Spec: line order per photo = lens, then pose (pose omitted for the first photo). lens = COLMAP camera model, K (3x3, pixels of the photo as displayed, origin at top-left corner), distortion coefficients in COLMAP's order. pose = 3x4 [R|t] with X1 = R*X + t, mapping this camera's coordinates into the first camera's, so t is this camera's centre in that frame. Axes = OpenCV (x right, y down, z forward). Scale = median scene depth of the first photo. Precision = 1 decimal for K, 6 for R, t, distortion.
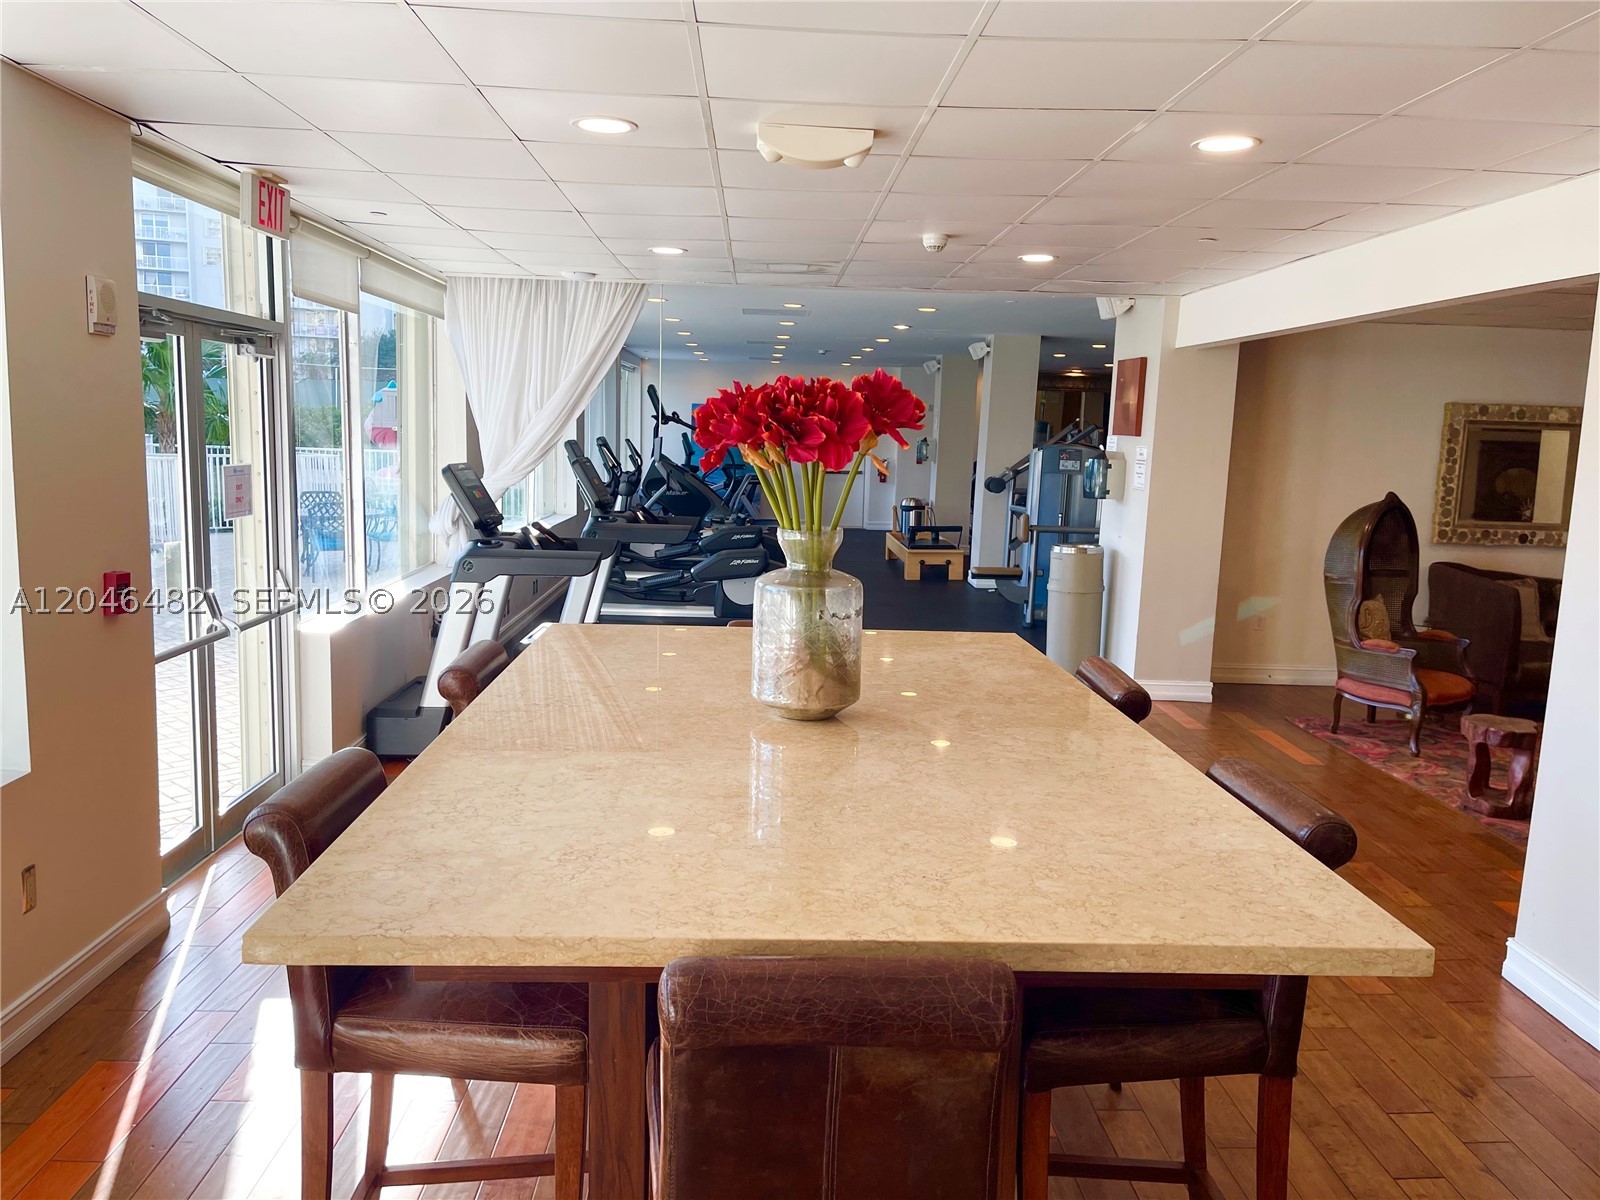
lens RADIAL K [[1191.6, 0, 800.0], [0, 1191.6, 600.0], [0, 0, 1]] dist [0.002671, 0.000118]
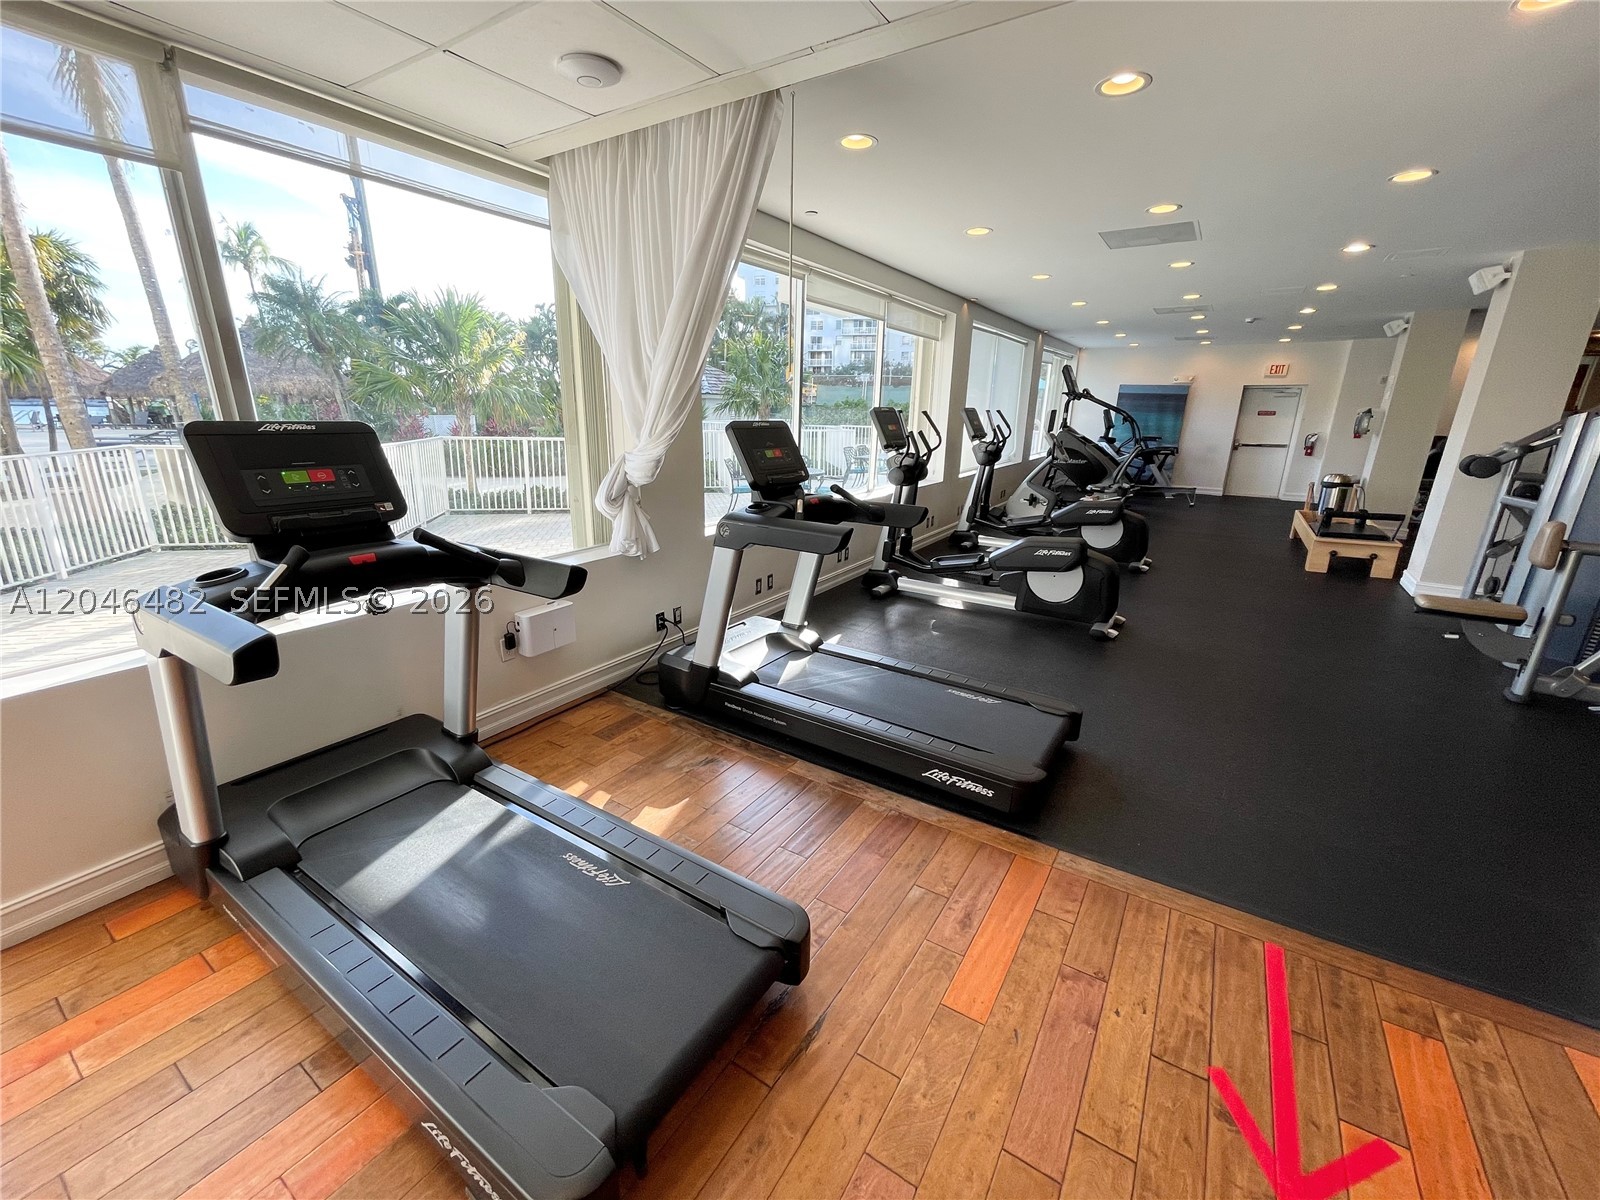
lens RADIAL K [[640.7, 0, 795.8], [0, 640.7, 595.3], [0, 0, 1]] dist [-0.002600, -0.000497]
pose [[0.817608, 0.145999, -0.556958, 0.046066], [-0.073310, 0.985841, 0.150807, -0.042635], [0.571089, -0.082471, 0.816735, 0.395319]]
